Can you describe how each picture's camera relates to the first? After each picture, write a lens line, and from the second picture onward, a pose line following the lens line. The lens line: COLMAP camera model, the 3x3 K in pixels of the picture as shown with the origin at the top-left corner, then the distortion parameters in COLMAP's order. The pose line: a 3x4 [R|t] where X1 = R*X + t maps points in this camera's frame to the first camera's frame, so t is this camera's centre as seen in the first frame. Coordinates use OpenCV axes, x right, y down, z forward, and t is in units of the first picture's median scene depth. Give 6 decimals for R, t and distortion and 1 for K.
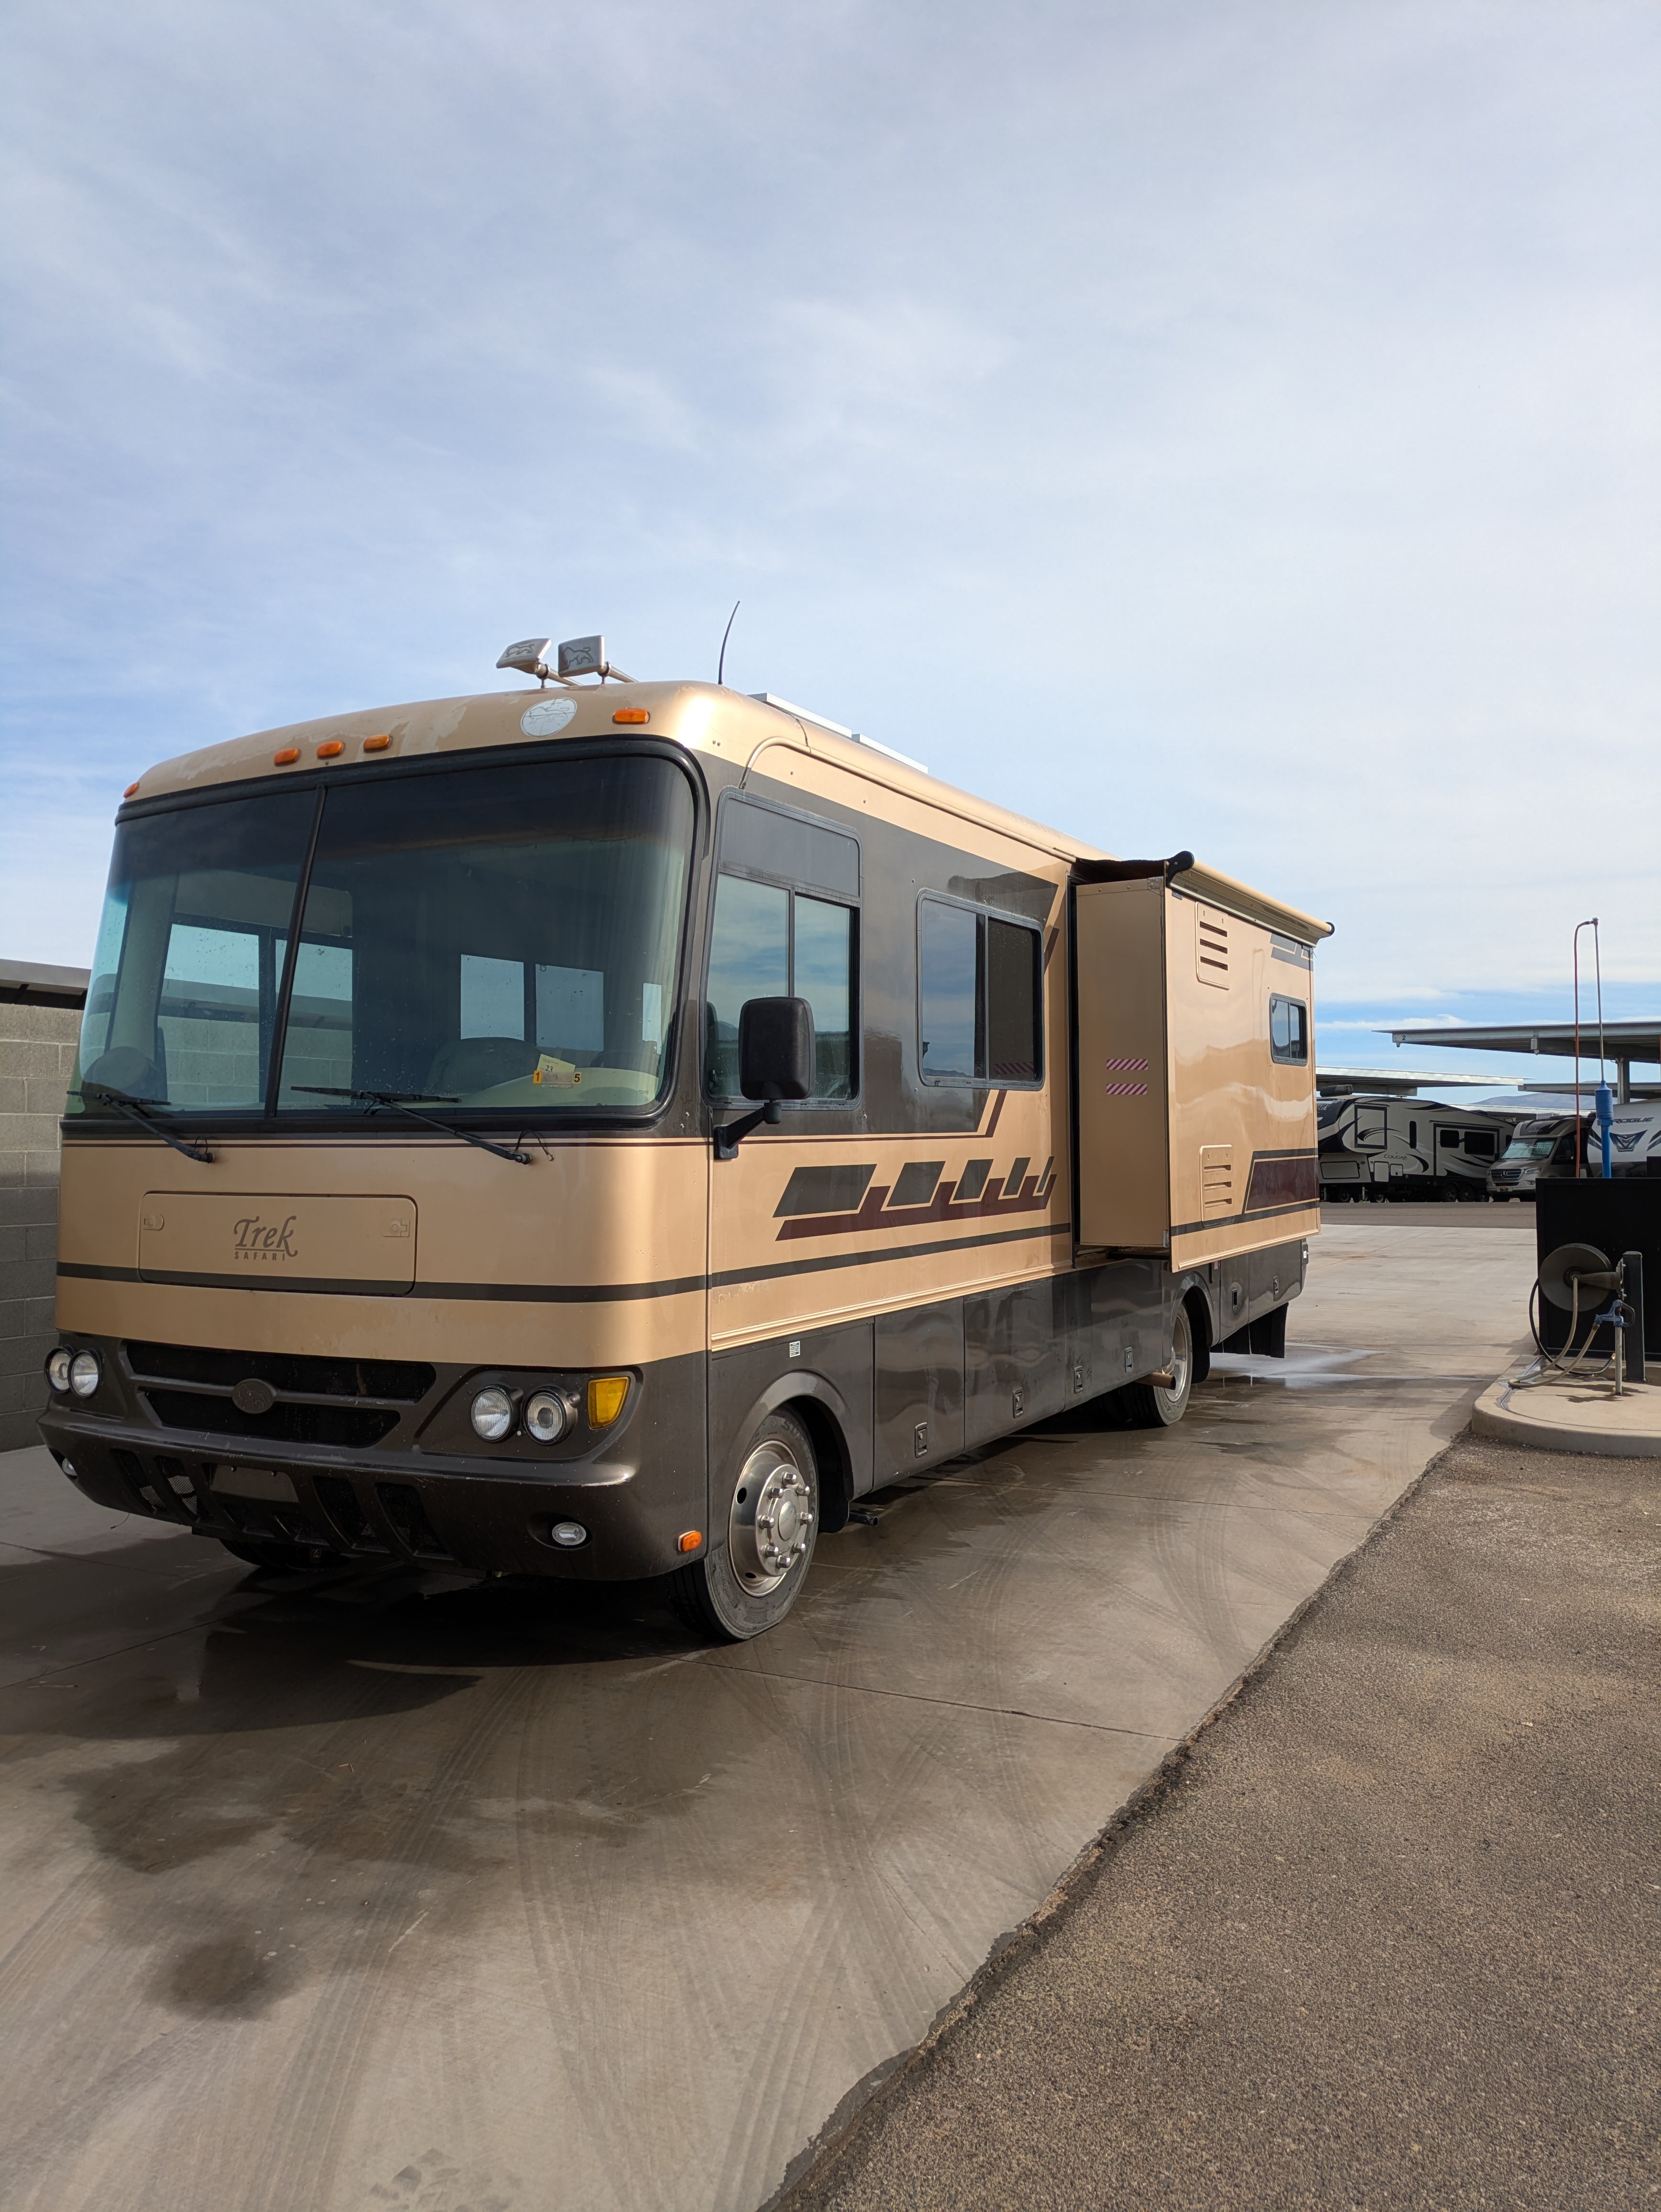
lens RADIAL K [[1720.1, 0, 807.7], [0, 1720.1, 1091.4], [0, 0, 1]] dist [-0.038095, -0.004803]
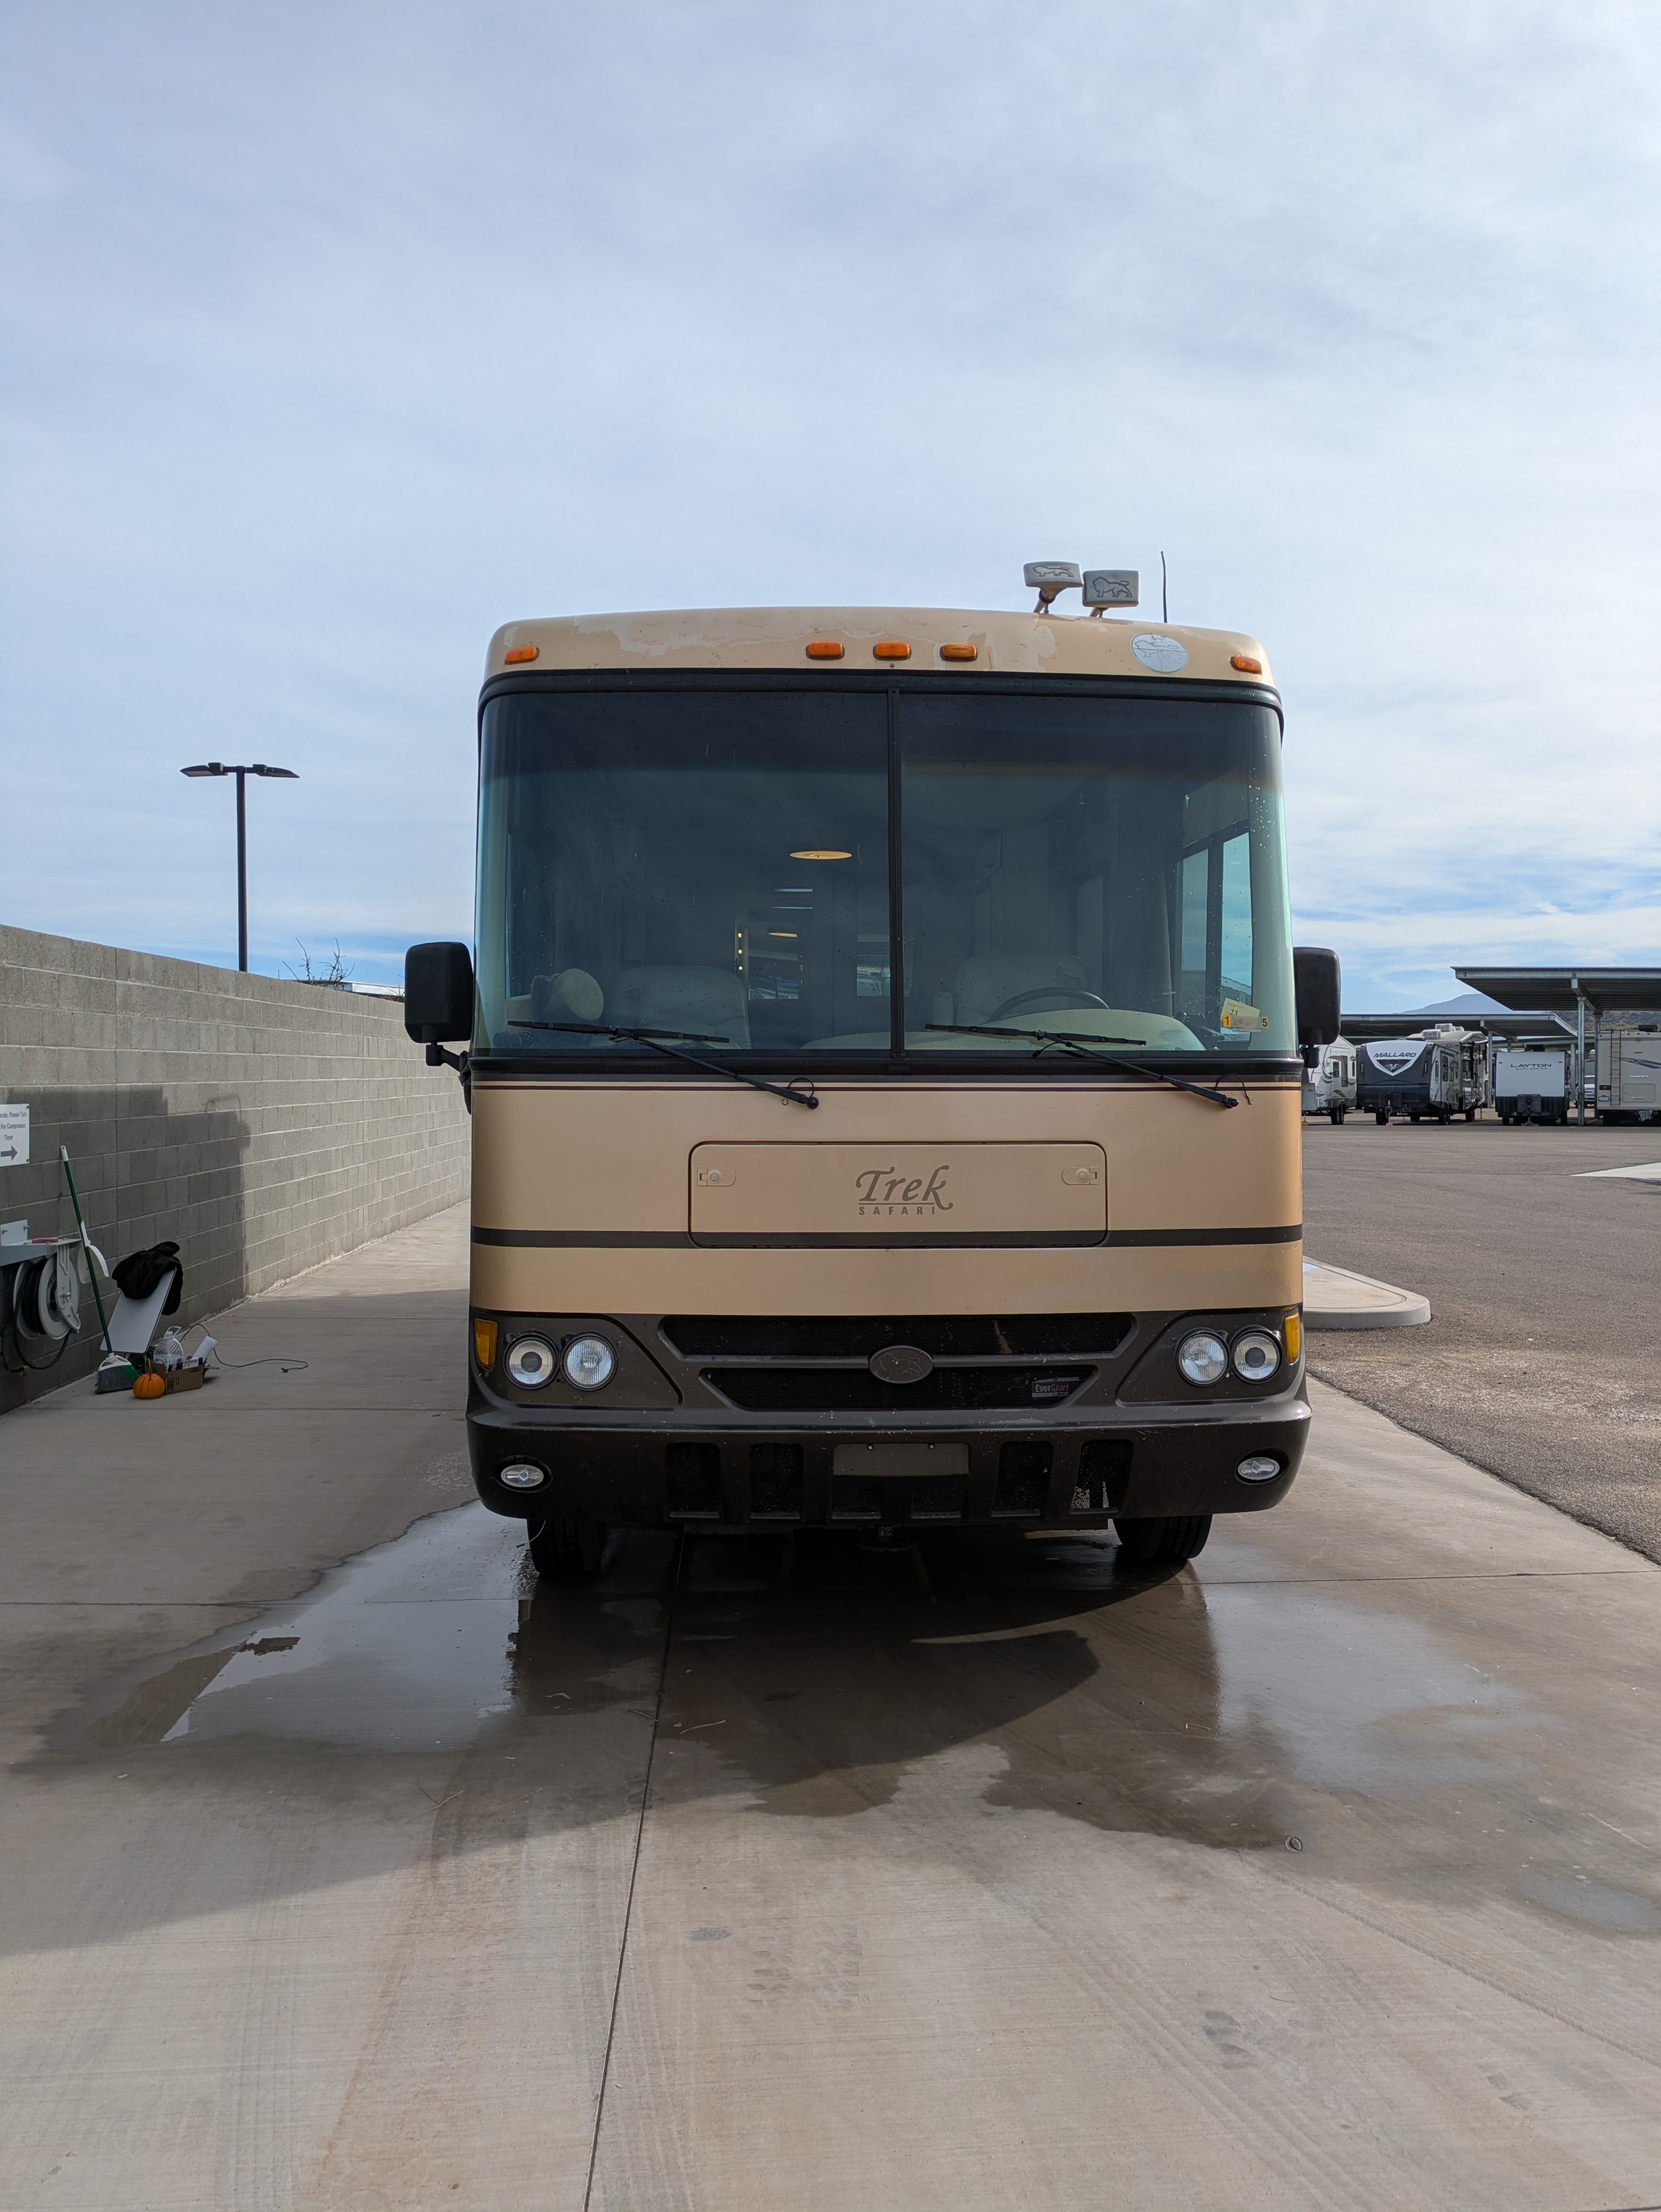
lens RADIAL K [[1720.1, 0, 810.4], [0, 1720.1, 1107.7], [0, 0, 1]] dist [-0.038095, -0.004803]
pose [[0.866600, -0.003902, 0.498989, -0.851721], [-0.017292, 0.999134, 0.037843, 0.008951], [-0.498704, -0.041423, 0.865782, 0.252828]]
